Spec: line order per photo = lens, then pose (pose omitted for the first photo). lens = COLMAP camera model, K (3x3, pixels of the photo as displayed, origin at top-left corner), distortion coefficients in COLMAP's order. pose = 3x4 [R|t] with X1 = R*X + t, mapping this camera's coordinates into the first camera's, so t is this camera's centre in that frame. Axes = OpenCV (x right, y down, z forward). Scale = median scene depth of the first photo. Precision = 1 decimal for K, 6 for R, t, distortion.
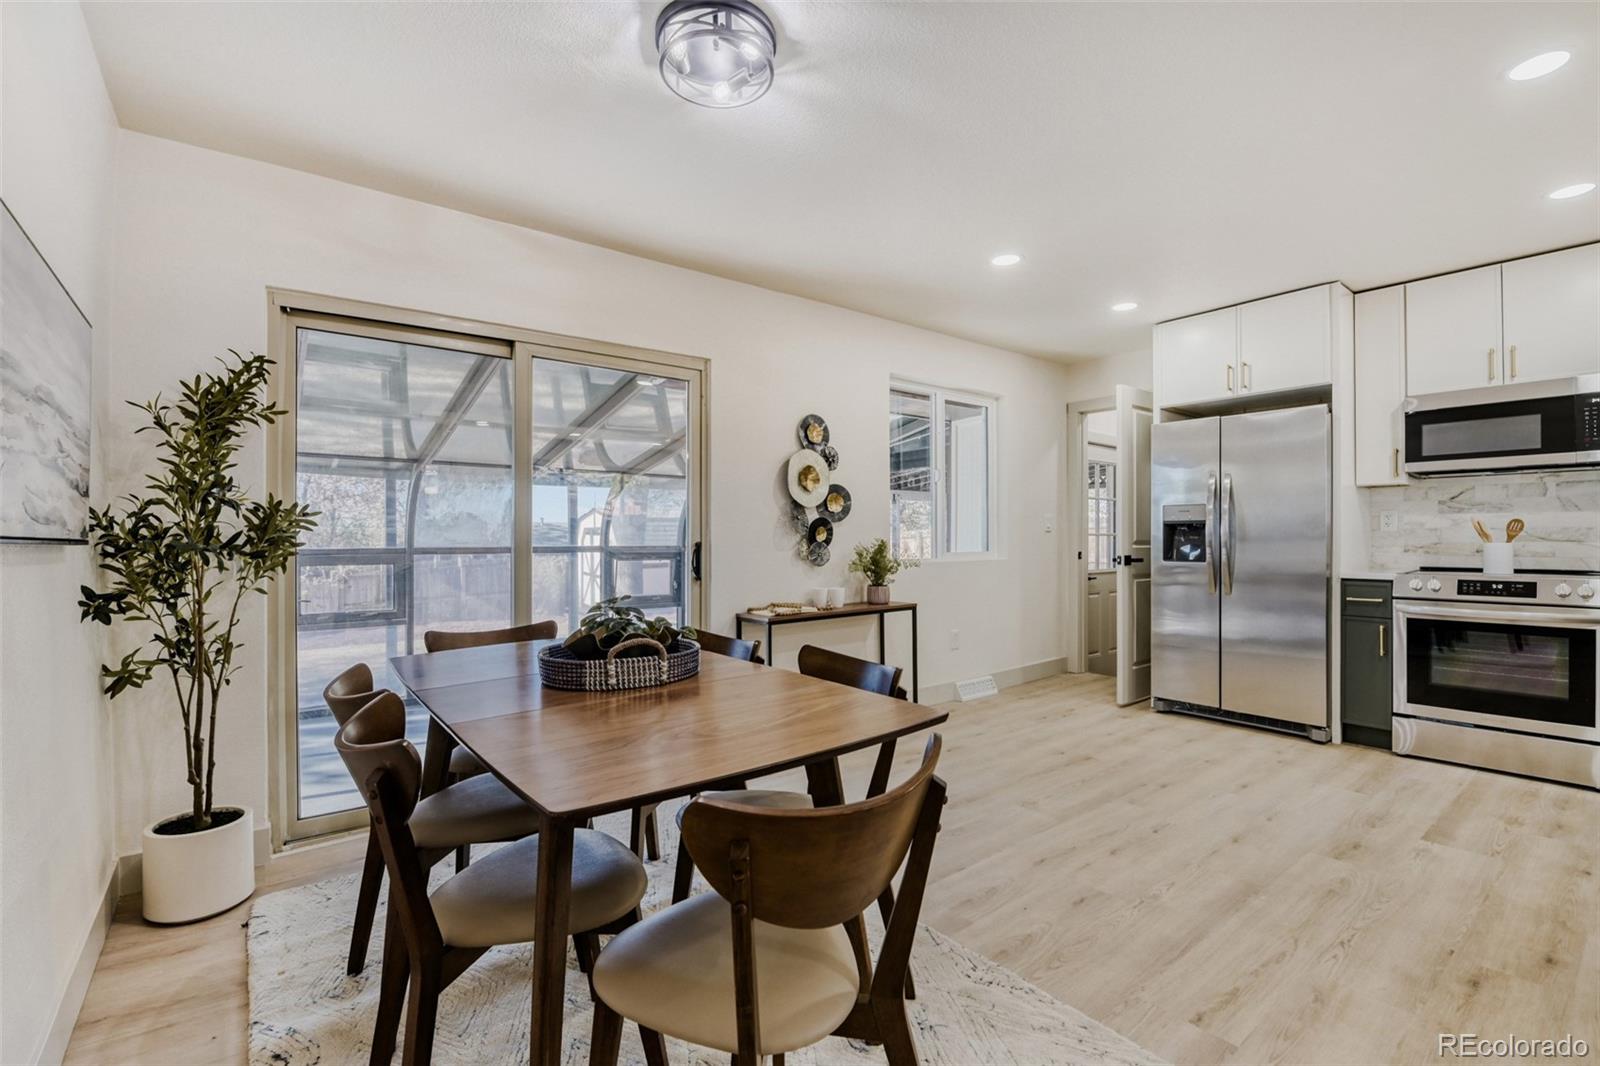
lens RADIAL K [[695.3, 0, 825.9], [0, 695.3, 536.8], [0, 0, 1]] dist [-0.003676, -0.008082]
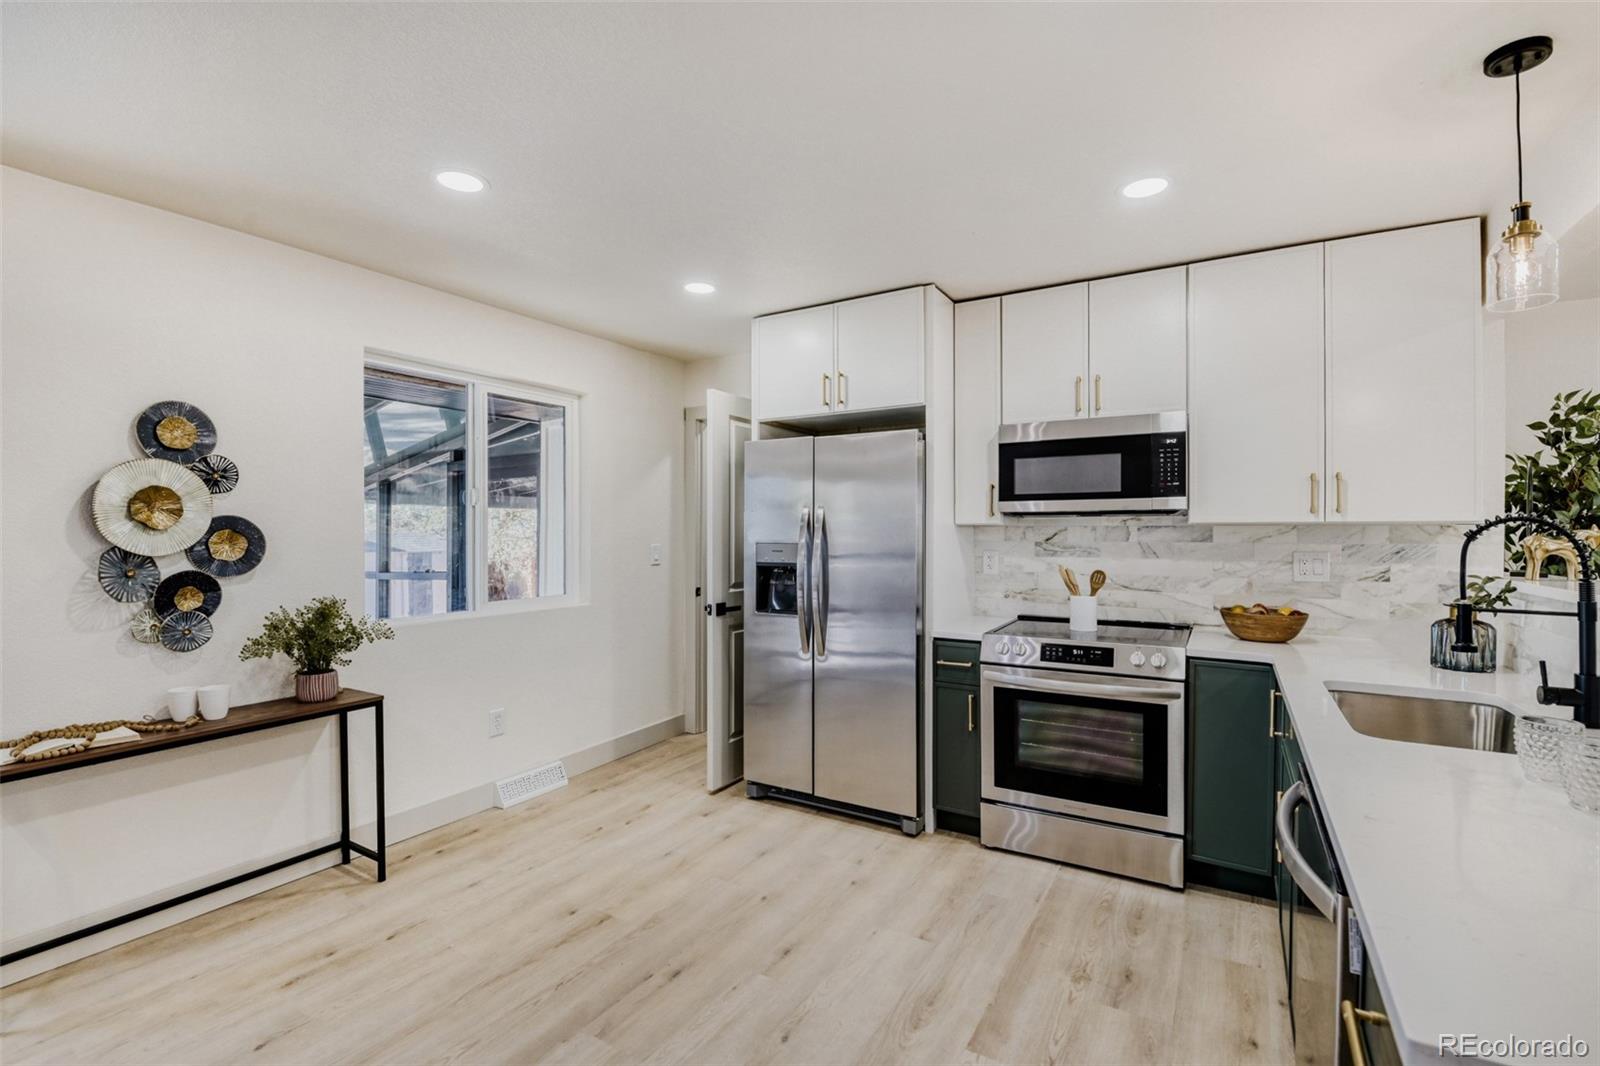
lens RADIAL K [[695.3, 0, 814.8], [0, 695.3, 532.3], [0, 0, 1]] dist [-0.003676, -0.008082]
pose [[0.938669, 0.002241, 0.344813, 0.316838], [-0.001687, 0.999997, -0.001909, -0.065137], [-0.344817, 0.001210, 0.938669, 0.256200]]
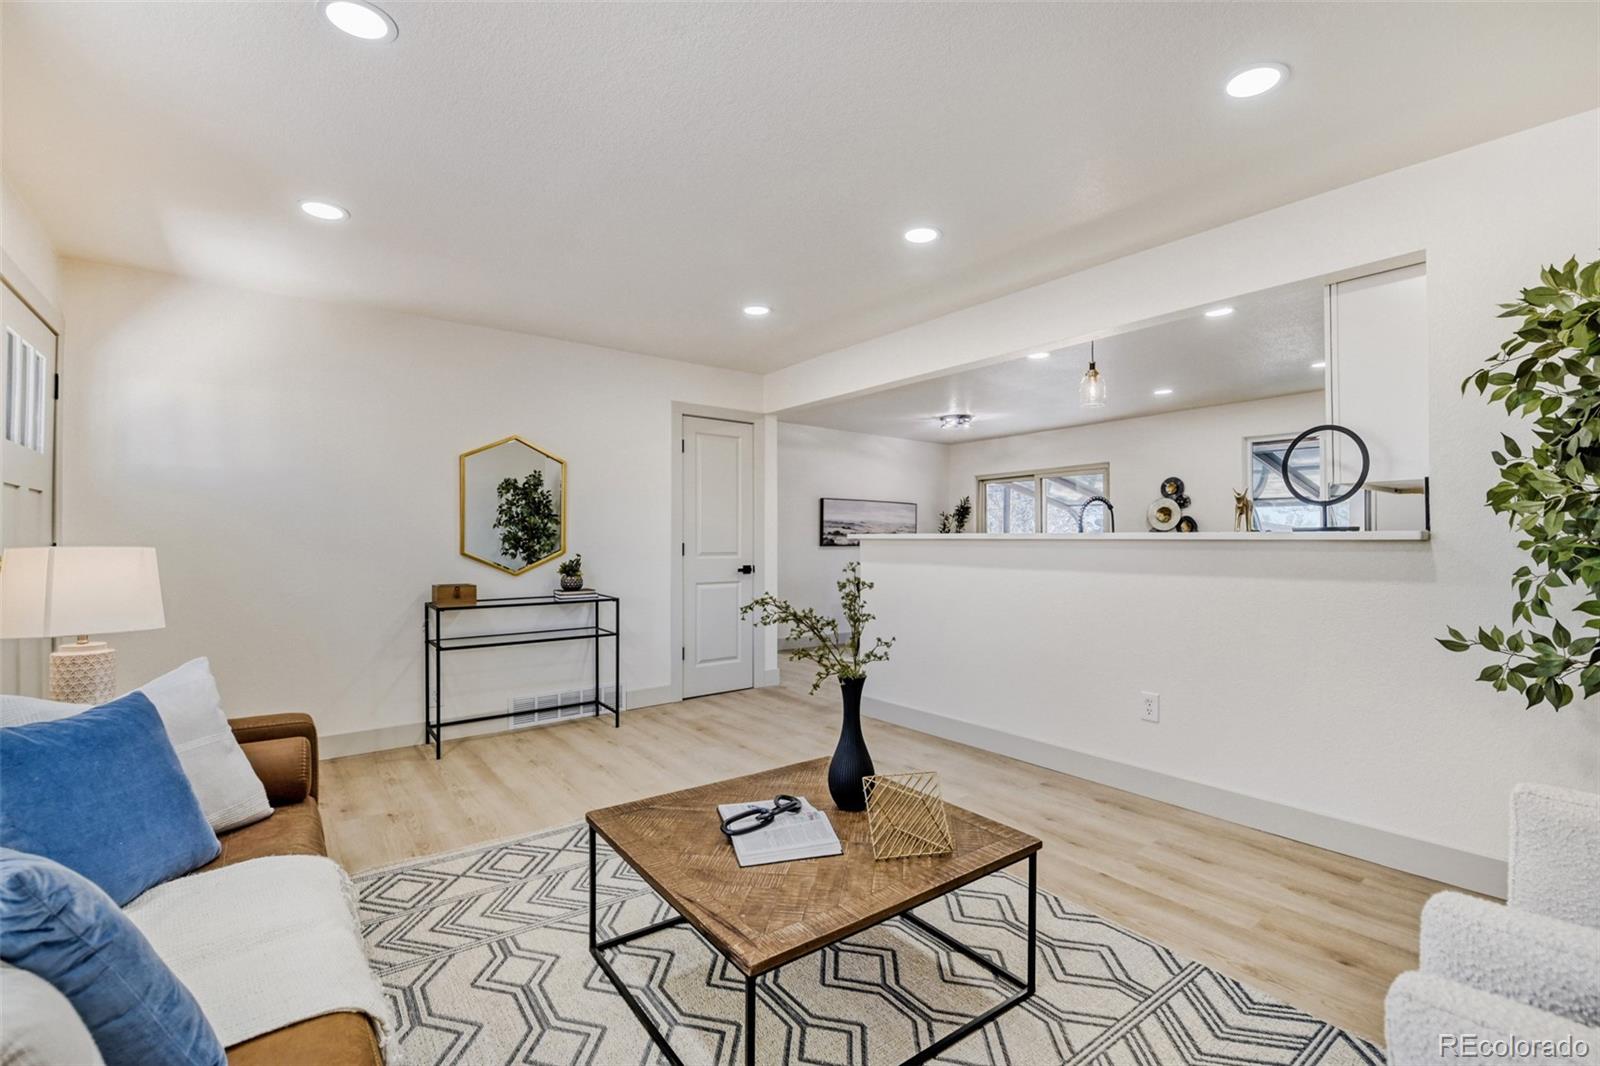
lens RADIAL K [[695.3, 0, 795.0], [0, 695.3, 535.5], [0, 0, 1]] dist [-0.003676, -0.008082]
pose [[-0.035966, -0.006158, -0.999334, 1.884506], [-0.003185, 0.999977, -0.006048, -0.015657], [0.999348, 0.002965, -0.035985, 0.111929]]
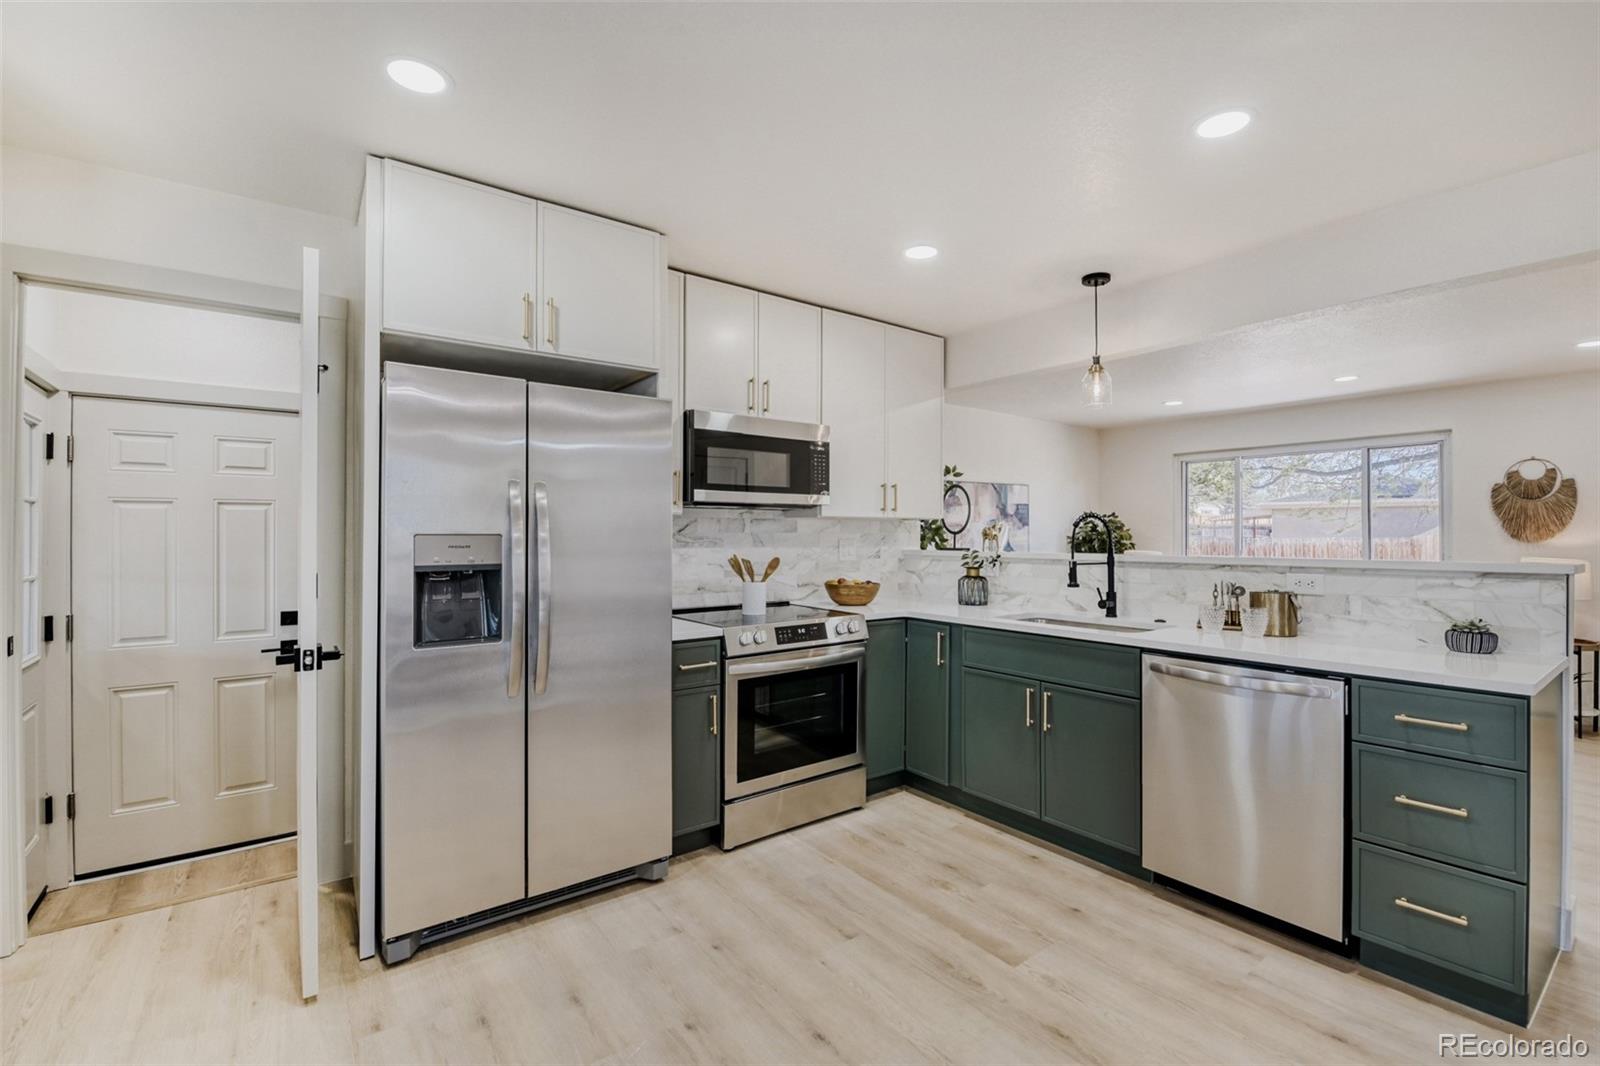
lens RADIAL K [[695.3, 0, 801.6], [0, 695.3, 526.4], [0, 0, 1]] dist [-0.003676, -0.008082]
pose [[0.044400, 0.013092, 0.998928, 0.013692], [0.000669, 0.999914, -0.013135, -0.051031], [-0.999014, 0.001251, 0.044387, 0.825290]]
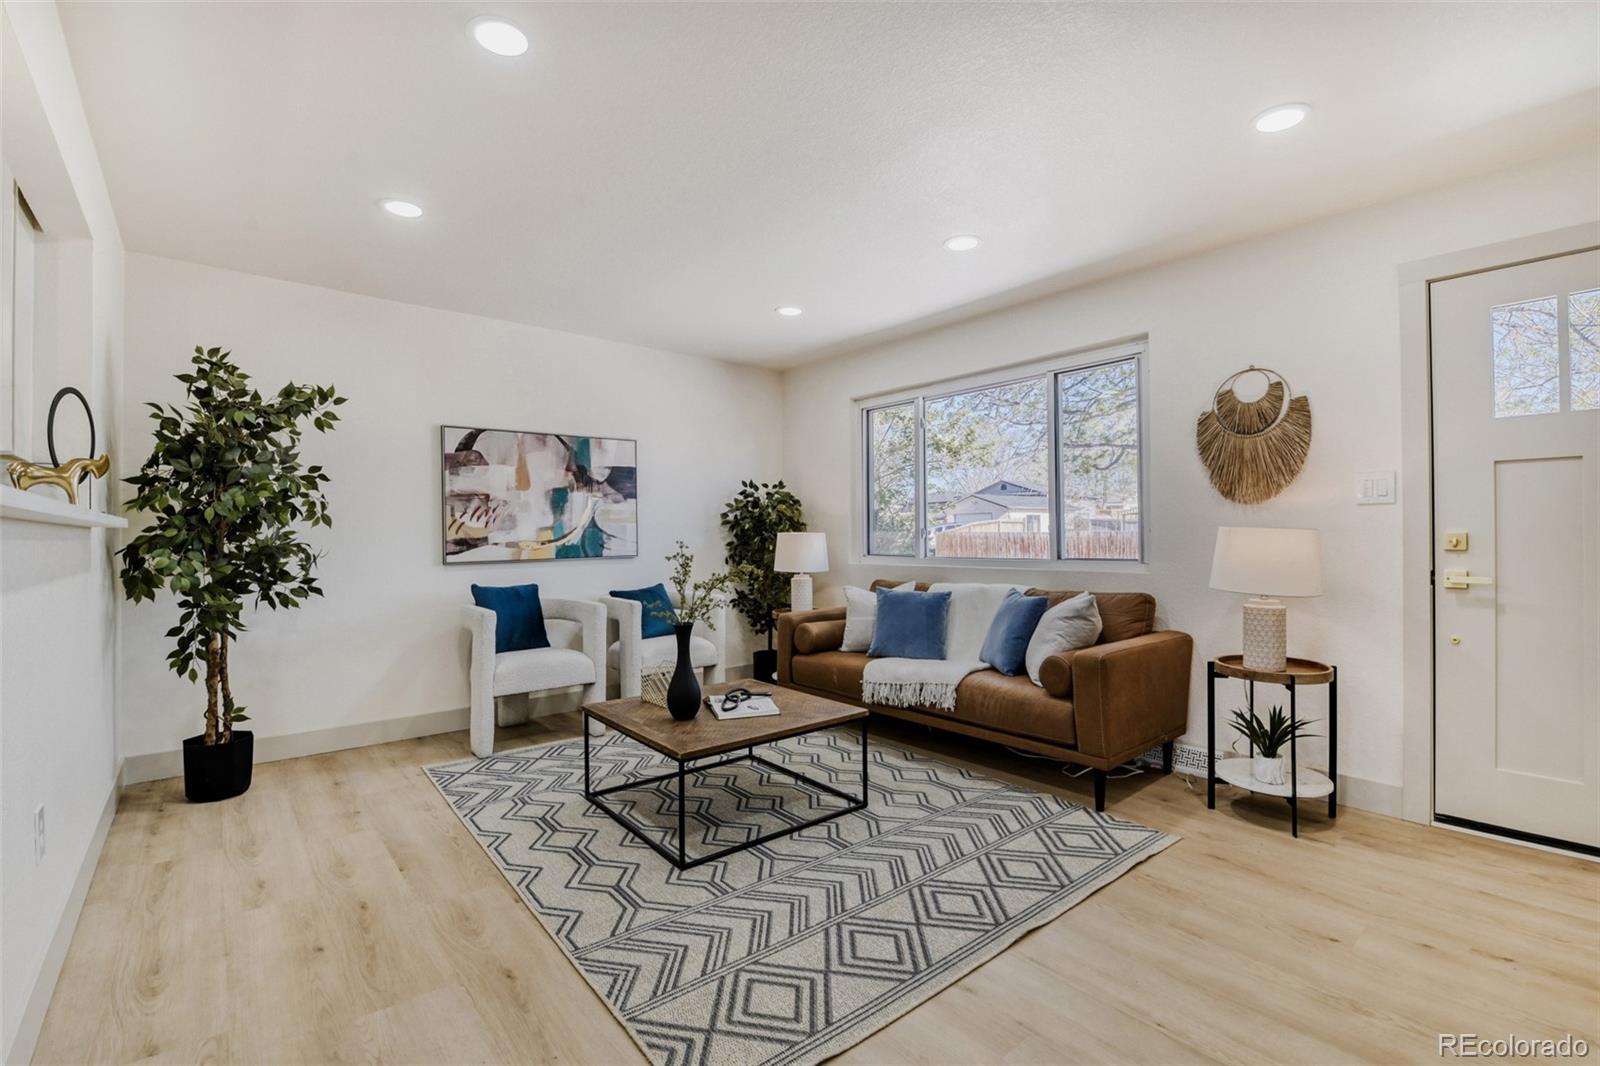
lens RADIAL K [[695.3, 0, 795.8], [0, 695.3, 535.6], [0, 0, 1]] dist [-0.003676, -0.008082]
pose [[-0.004541, 0.000180, 0.999990, 0.573373], [0.010051, 0.999949, -0.000134, -0.002961], [-0.999939, 0.010050, -0.004542, 0.017142]]
